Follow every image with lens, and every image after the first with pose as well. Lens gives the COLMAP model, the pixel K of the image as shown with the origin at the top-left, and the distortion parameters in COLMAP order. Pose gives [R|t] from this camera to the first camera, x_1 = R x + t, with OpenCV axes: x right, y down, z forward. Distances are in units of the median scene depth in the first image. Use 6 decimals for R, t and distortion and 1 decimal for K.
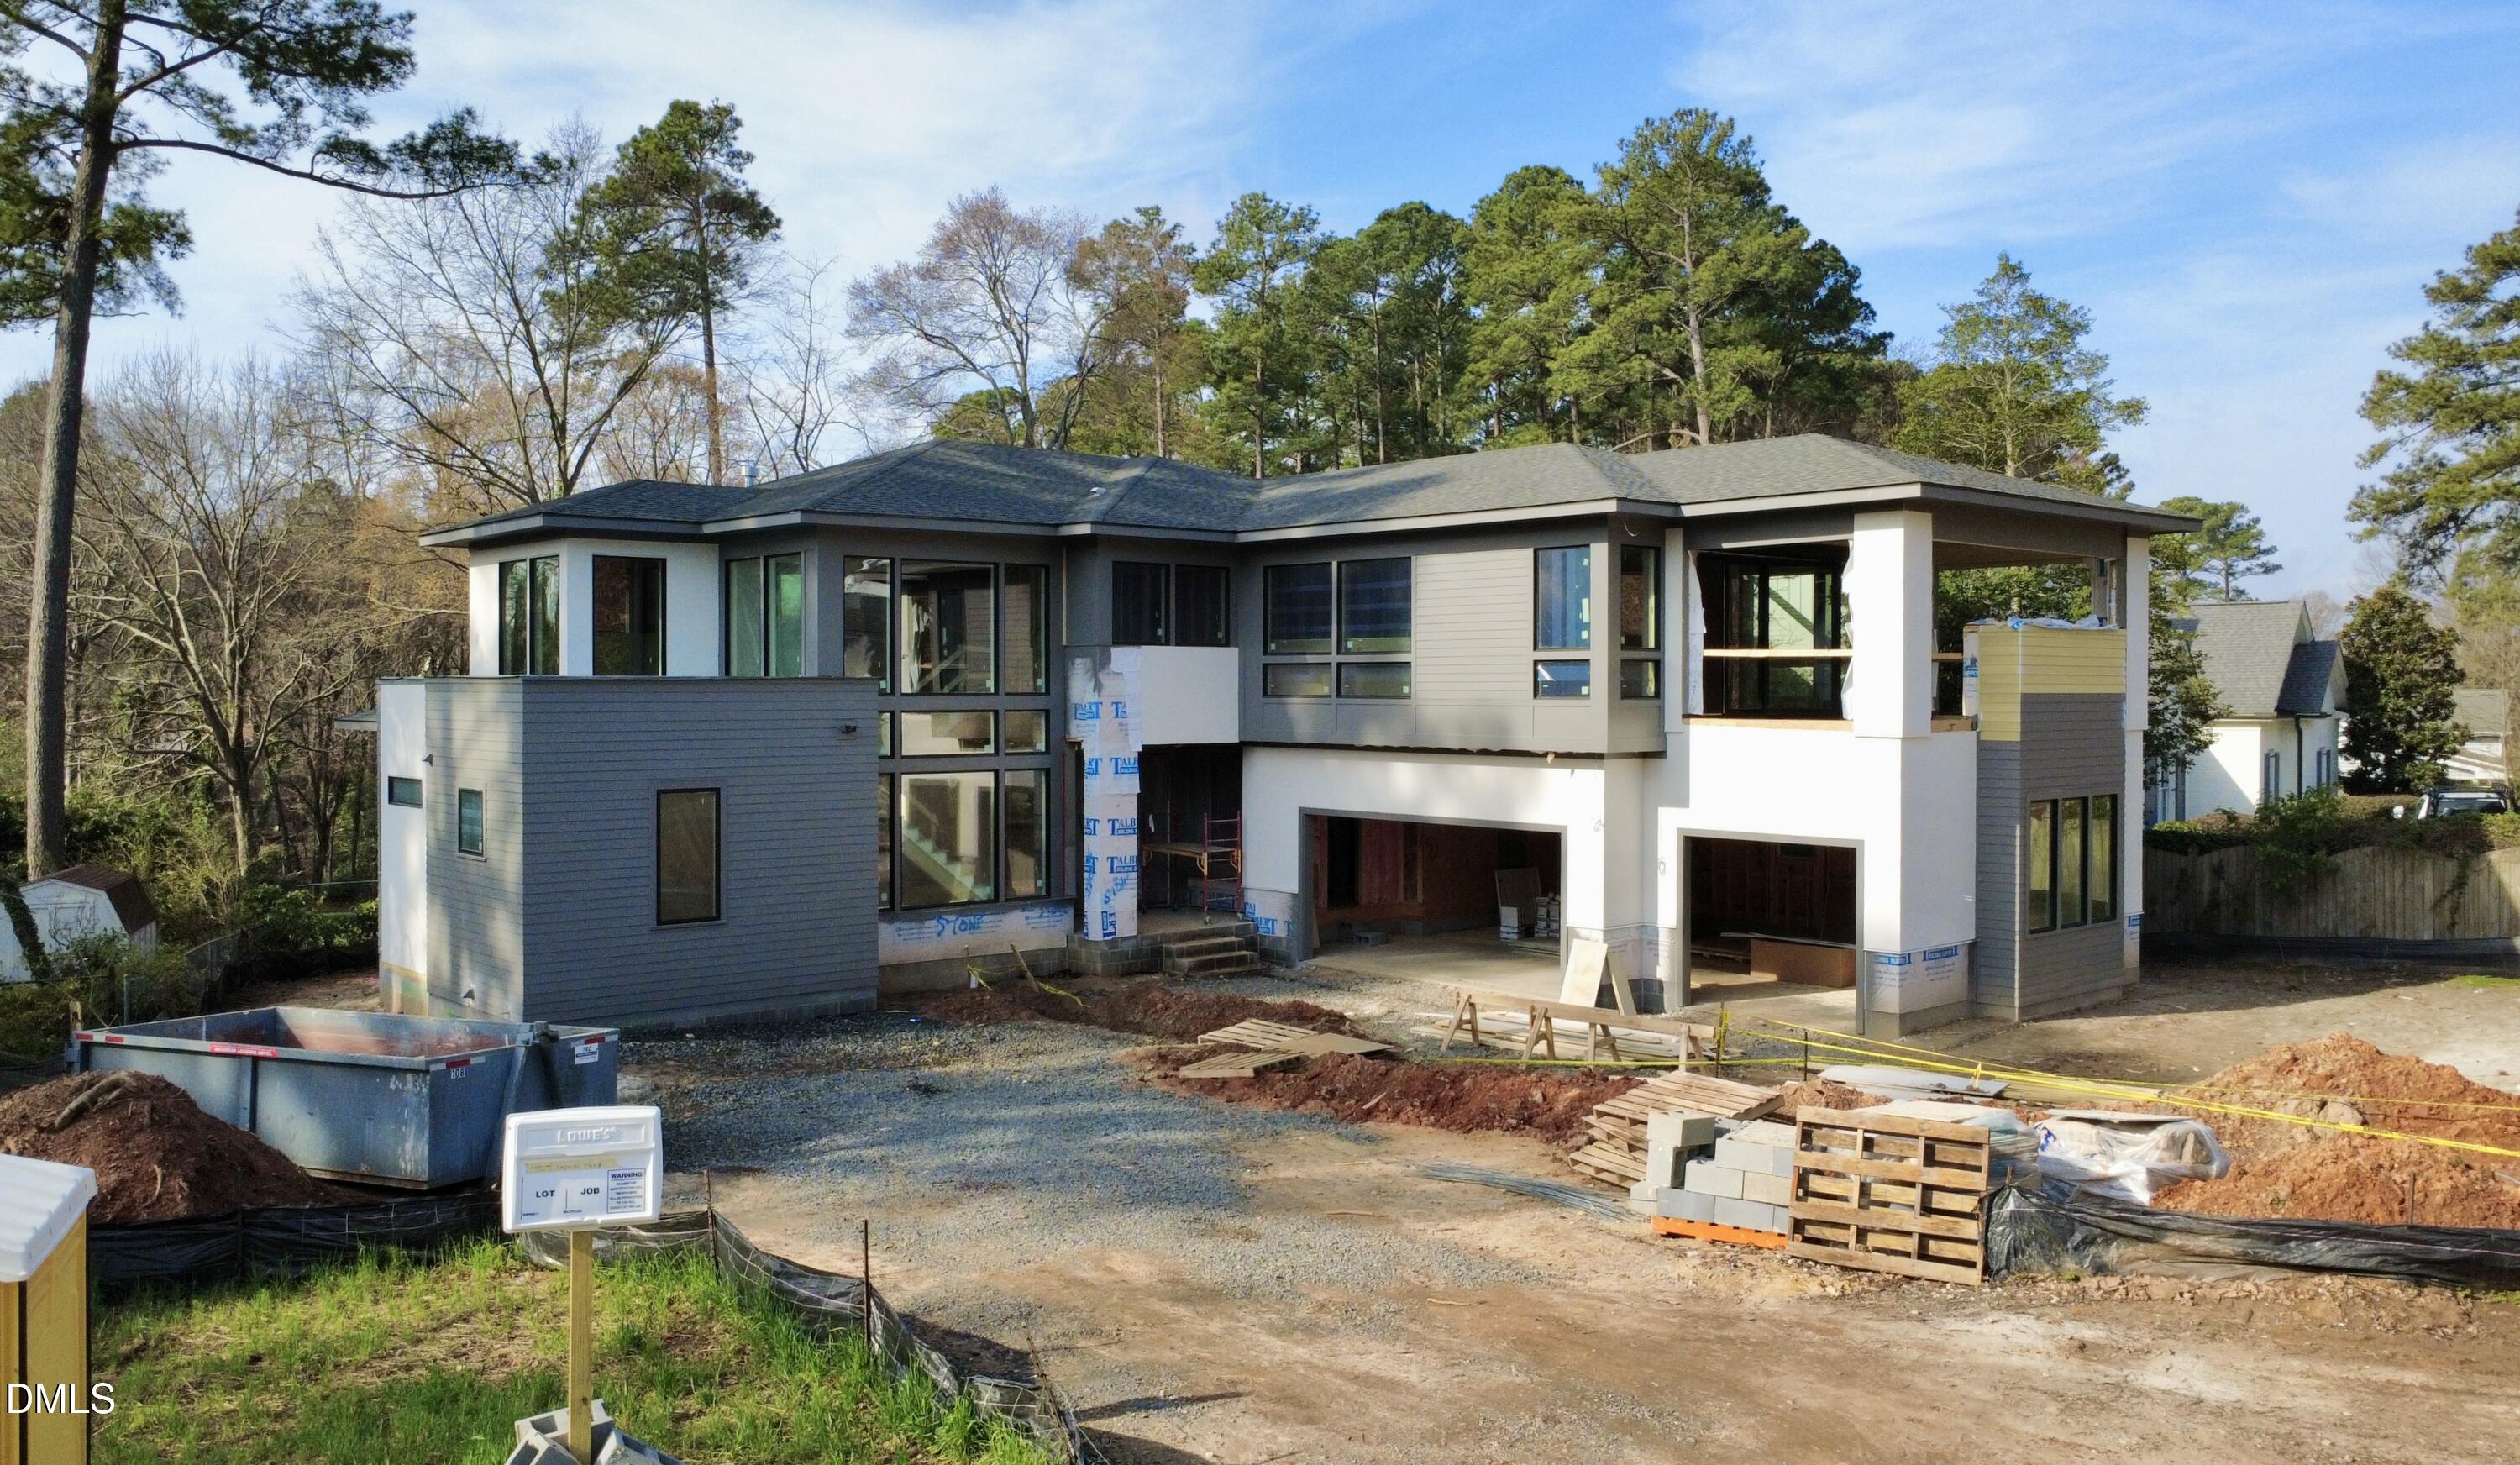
lens RADIAL K [[1903.0, 0, 1231.4], [0, 1903.0, 726.9], [0, 0, 1]] dist [-0.001812, -0.000564]
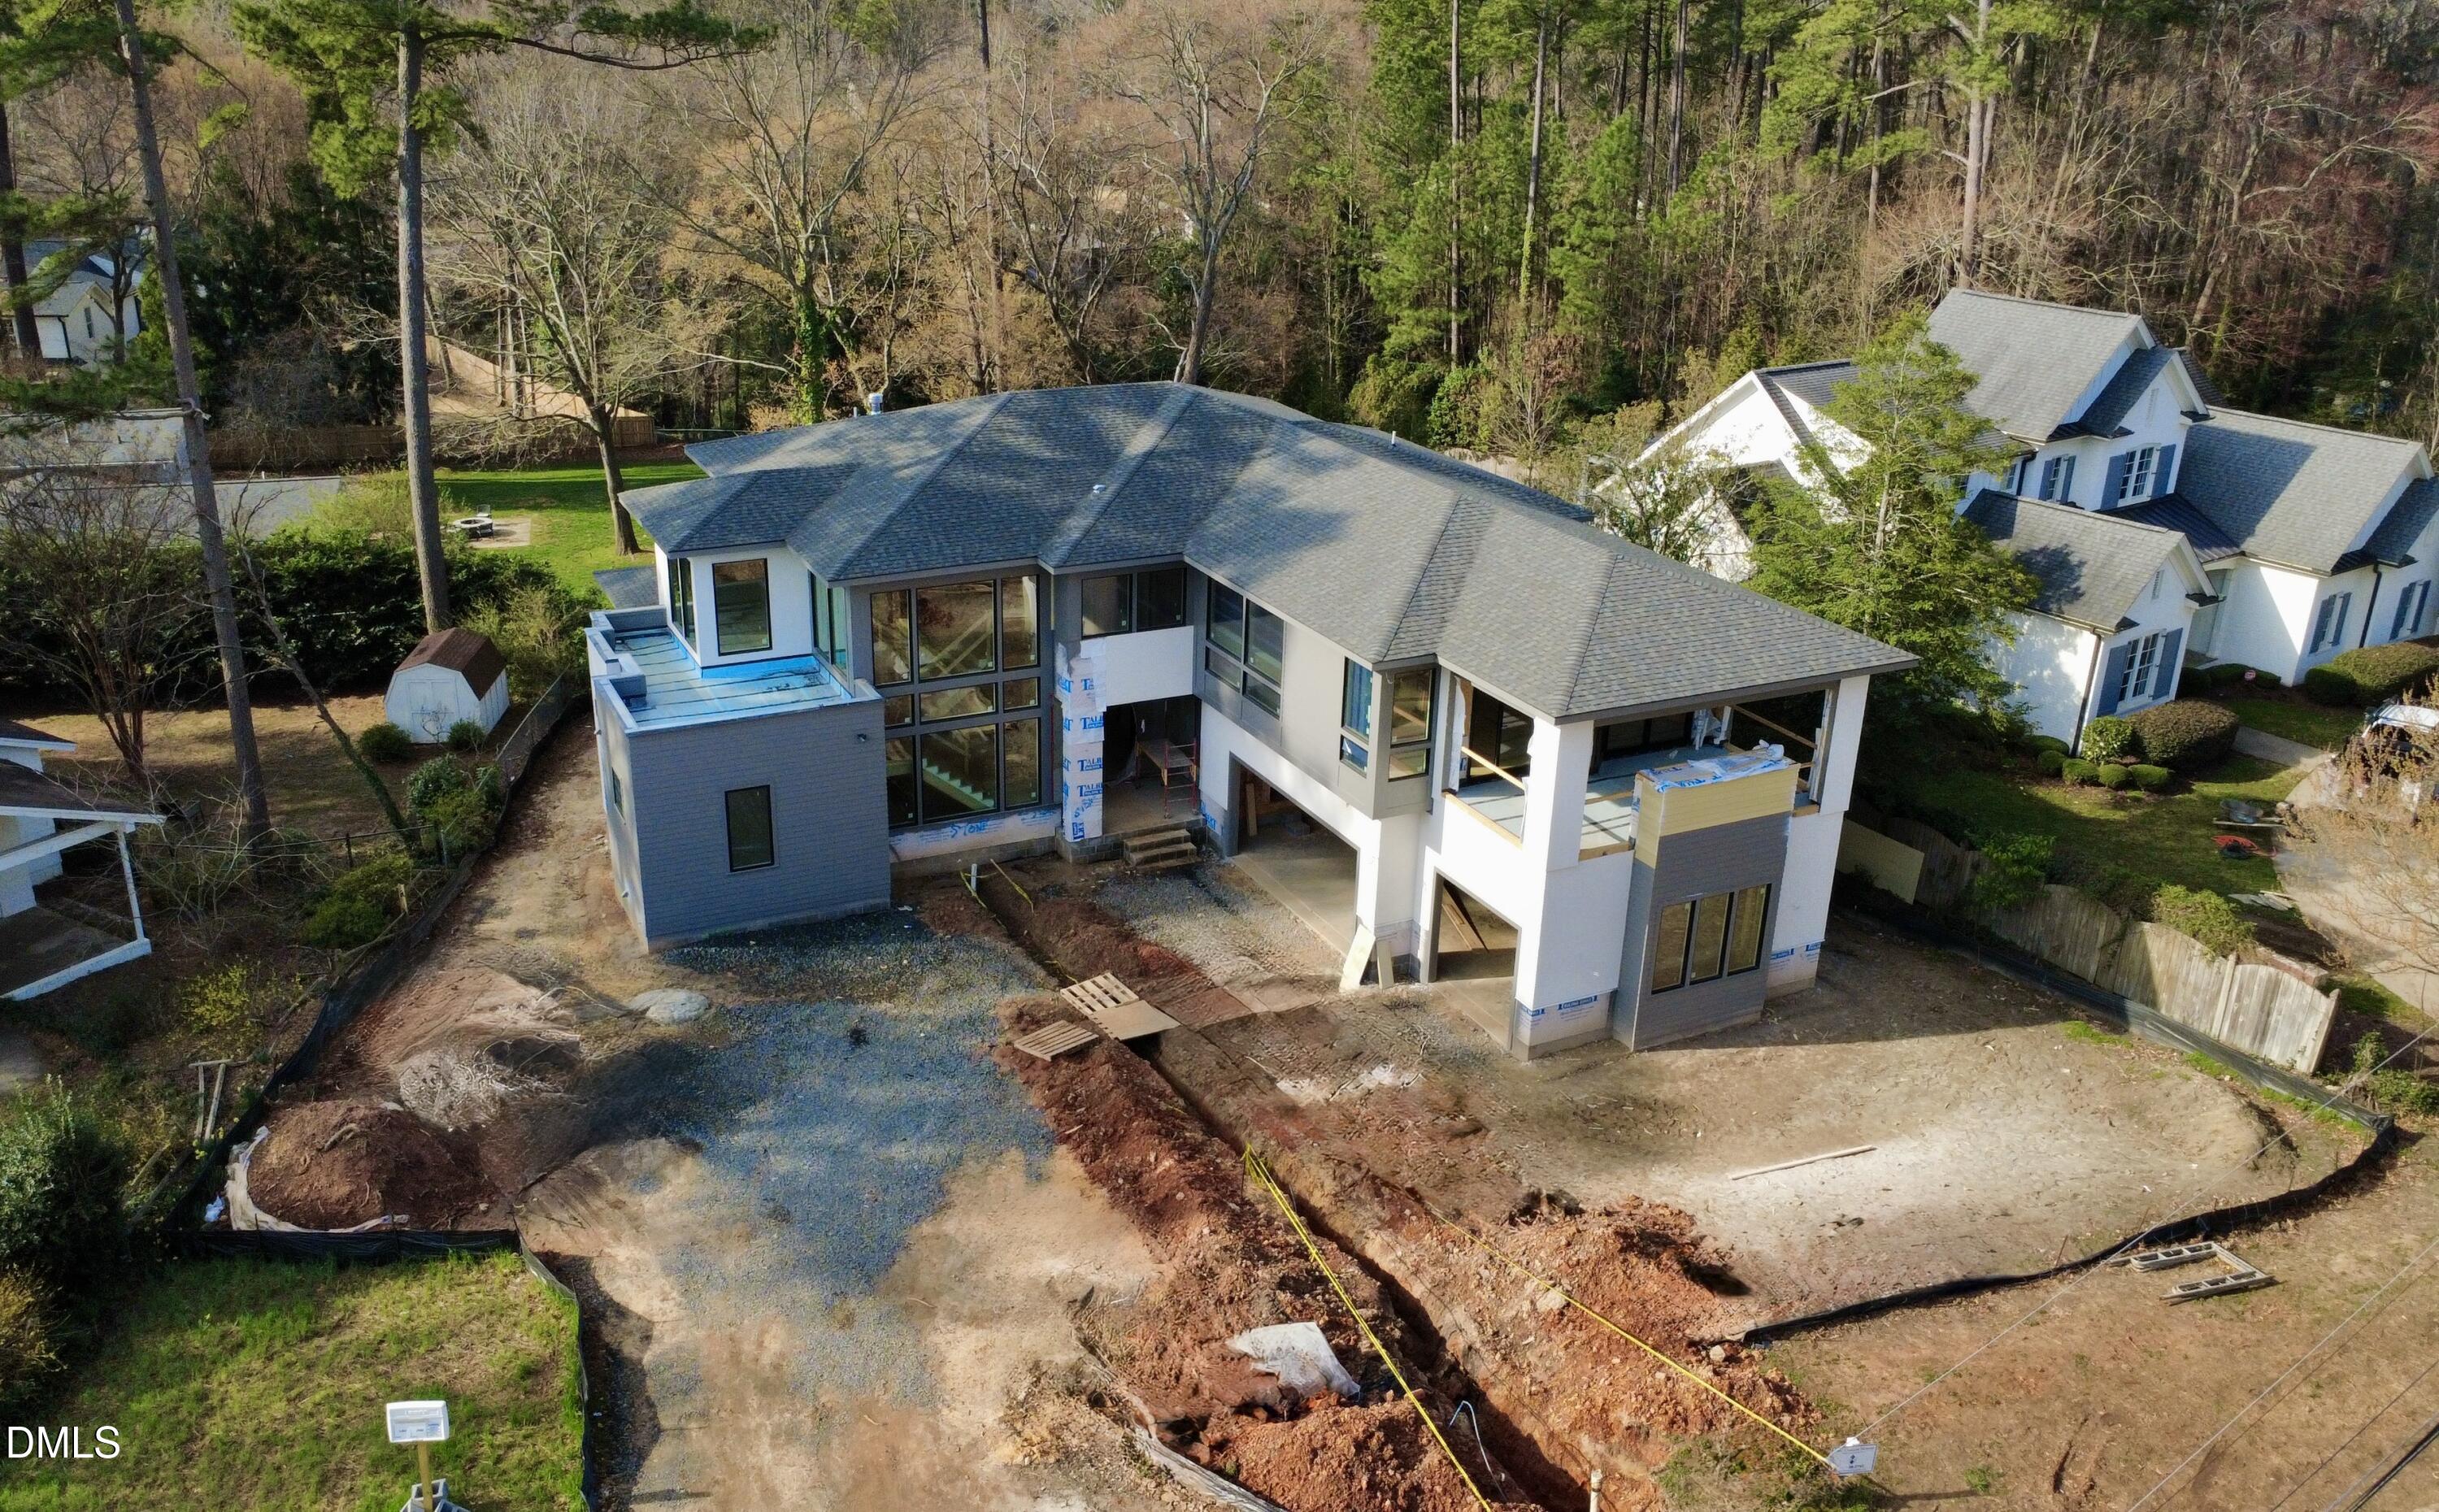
lens RADIAL K [[1906.4, 0, 1219.5], [0, 1906.4, 756.0], [0, 0, 1]] dist [0.000349, 0.001409]
pose [[0.968786, 0.113439, -0.220422, 0.332613], [-0.029210, 0.935199, 0.352915, -0.437456], [0.246173, -0.335461, 0.909321, -0.222467]]
